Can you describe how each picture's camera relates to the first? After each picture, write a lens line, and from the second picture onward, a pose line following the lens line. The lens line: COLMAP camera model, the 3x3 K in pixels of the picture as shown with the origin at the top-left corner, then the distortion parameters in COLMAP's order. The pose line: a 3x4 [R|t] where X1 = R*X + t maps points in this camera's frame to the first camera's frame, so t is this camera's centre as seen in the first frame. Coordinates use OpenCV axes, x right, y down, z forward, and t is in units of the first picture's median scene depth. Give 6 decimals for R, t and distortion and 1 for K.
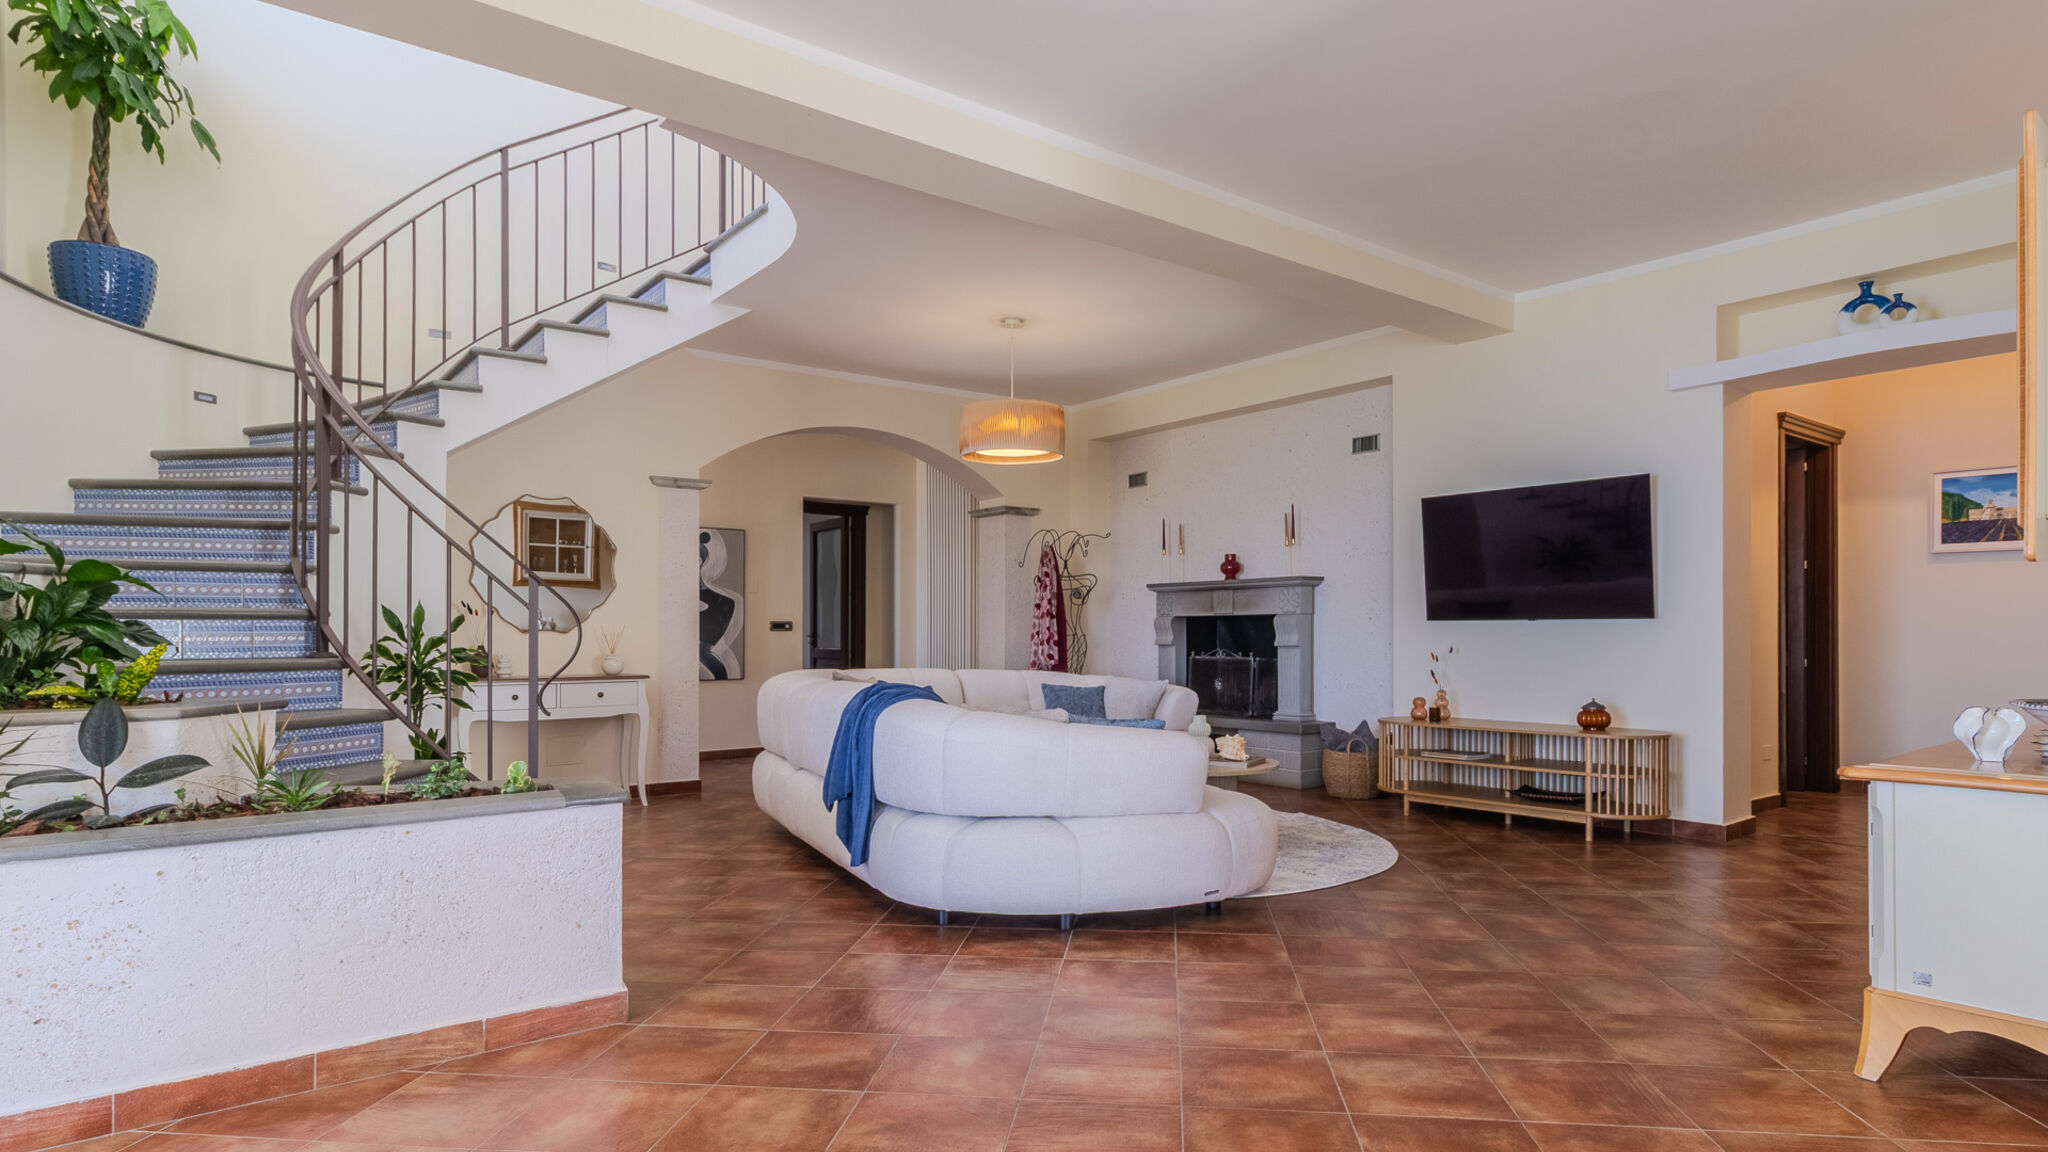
lens RADIAL K [[1142.8, 0, 1040.0], [0, 1142.8, 630.6], [0, 0, 1]] dist [0.025982, -0.000014]
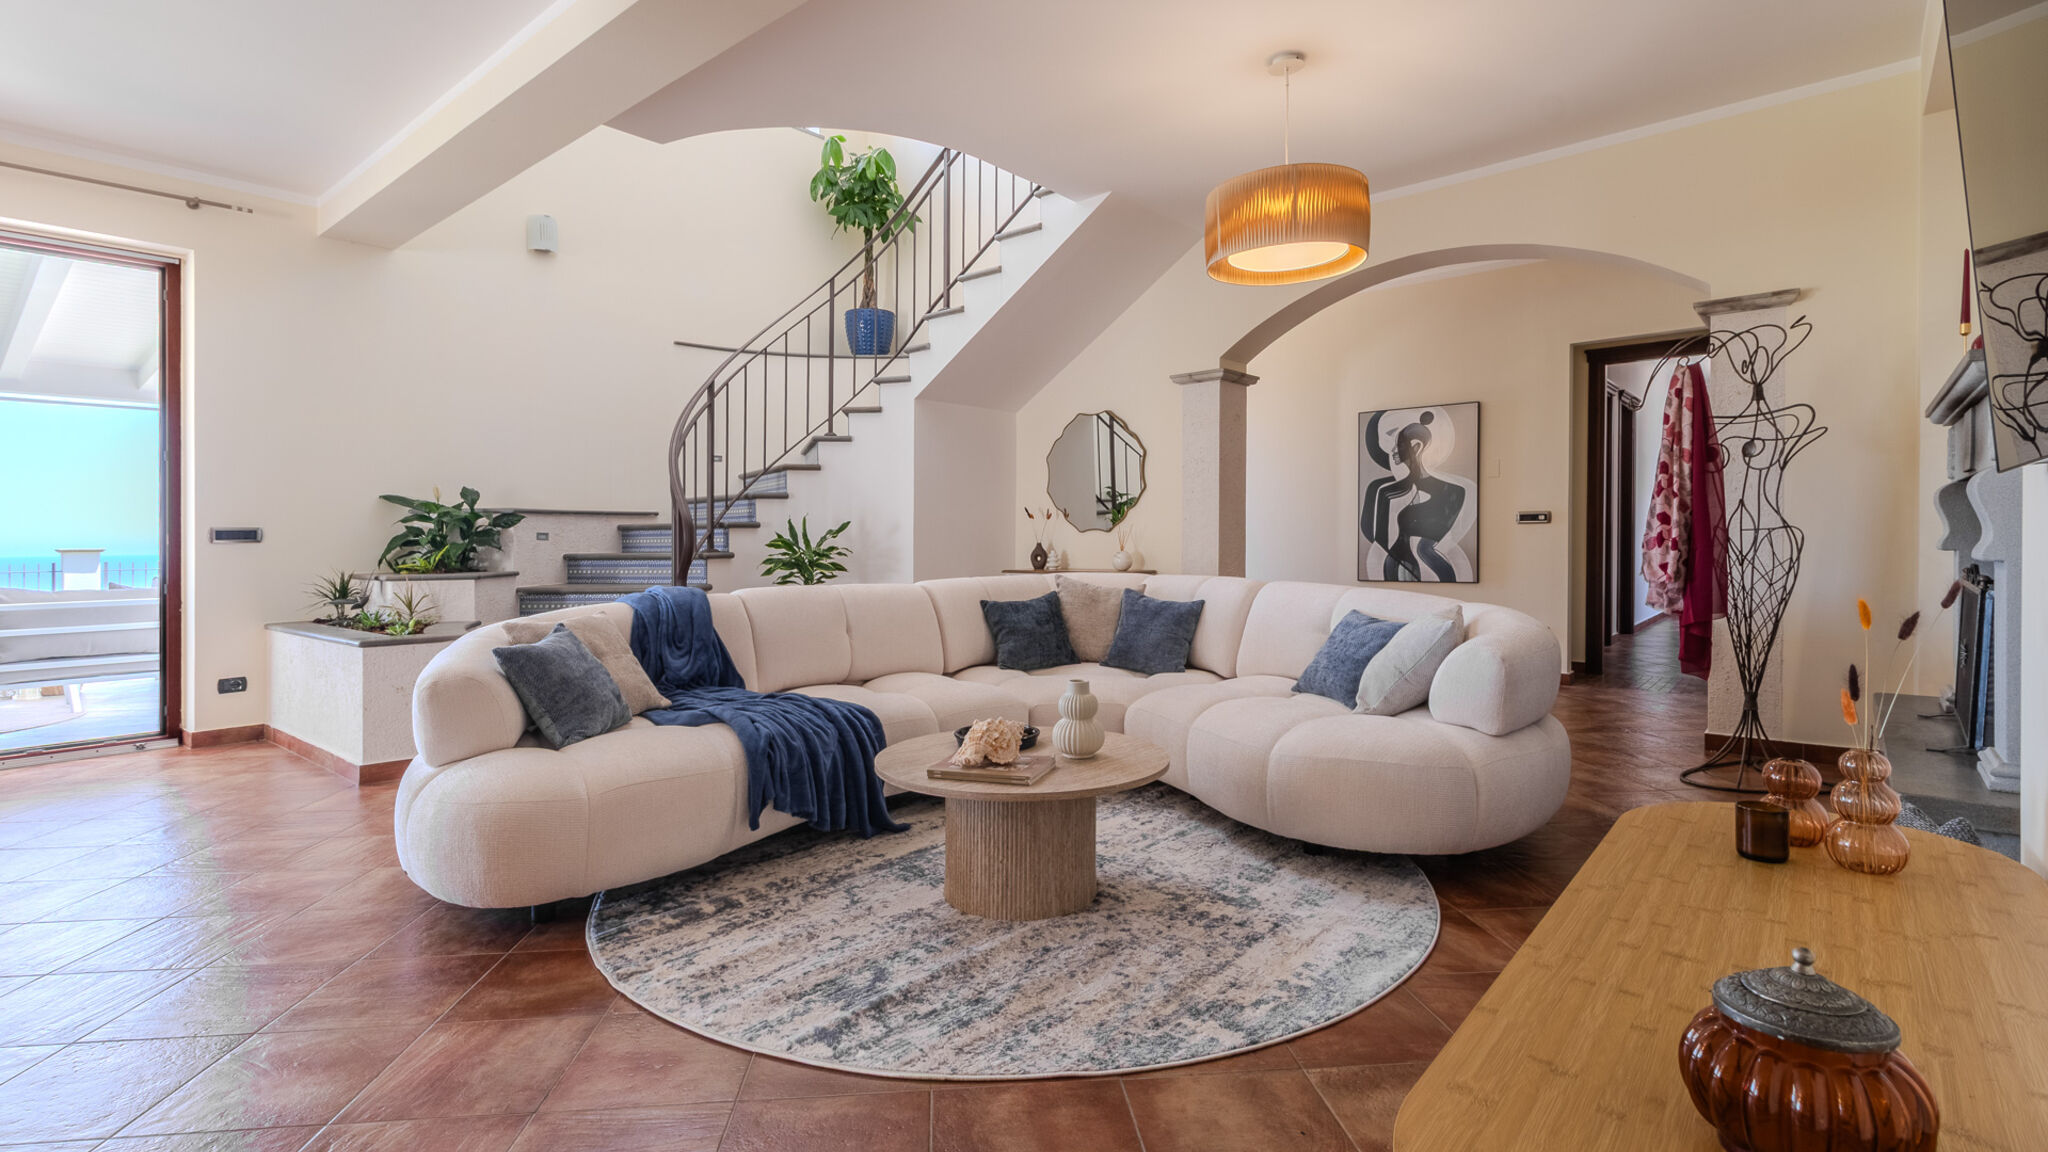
lens RADIAL K [[974.1, 0, 1037.8], [0, 974.1, 549.6], [0, 0, 1]] dist [0.017108, 0.000029]
pose [[0.184329, 0.014413, -0.982759, 0.445701], [0.016662, 0.999703, 0.017786, 0.000456], [0.982723, -0.019653, 0.184034, 0.665677]]
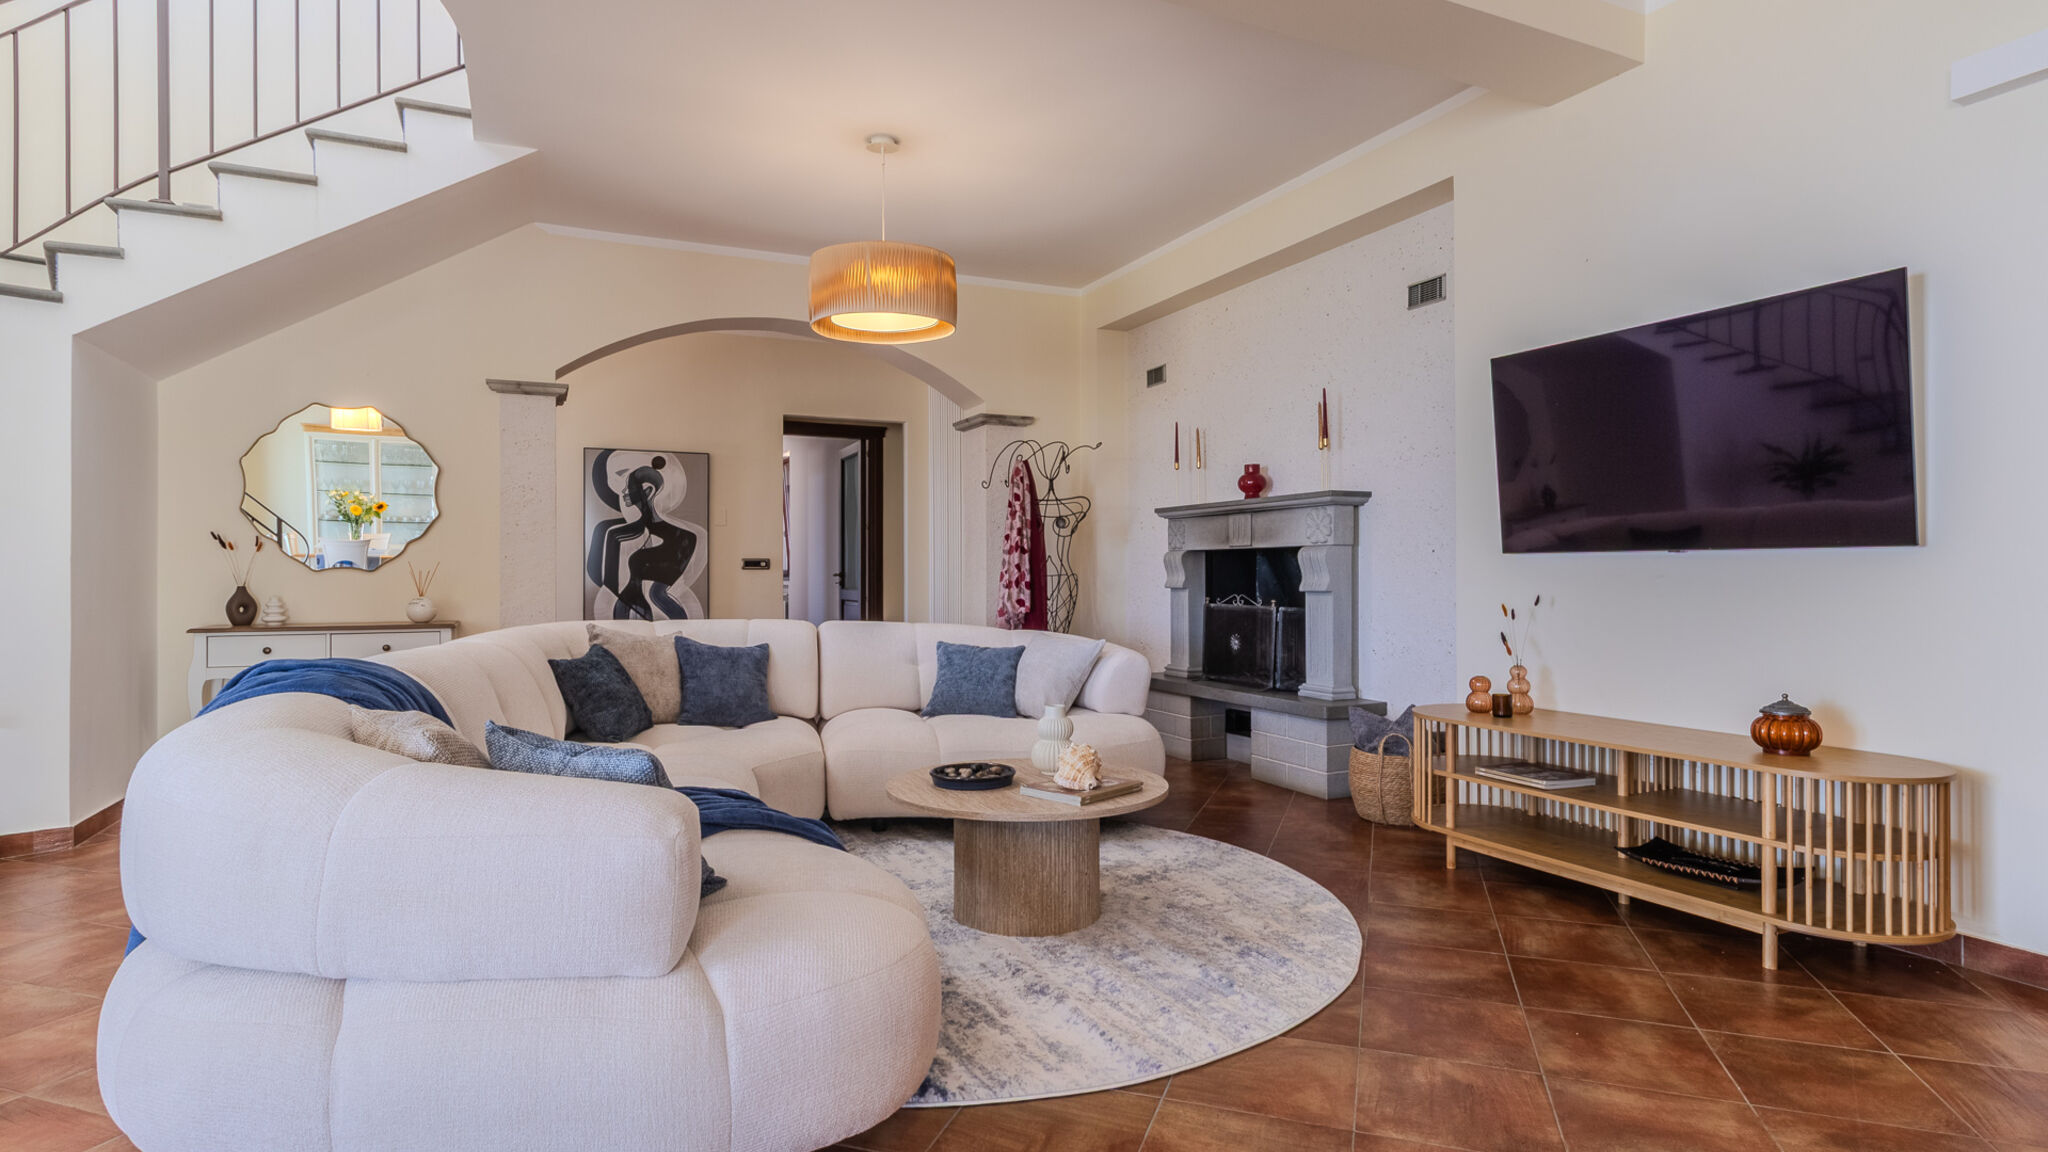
lens RADIAL K [[1040.7, 0, 1024.0], [0, 1040.7, 576.0], [0, 0, 1]] dist [-0.002255, 0.000421]
pose [[0.974507, 0.001027, -0.224355, 0.182824], [0.000307, 0.999982, 0.005911, 0.000498], [0.224357, -0.005829, 0.974490, 0.335330]]
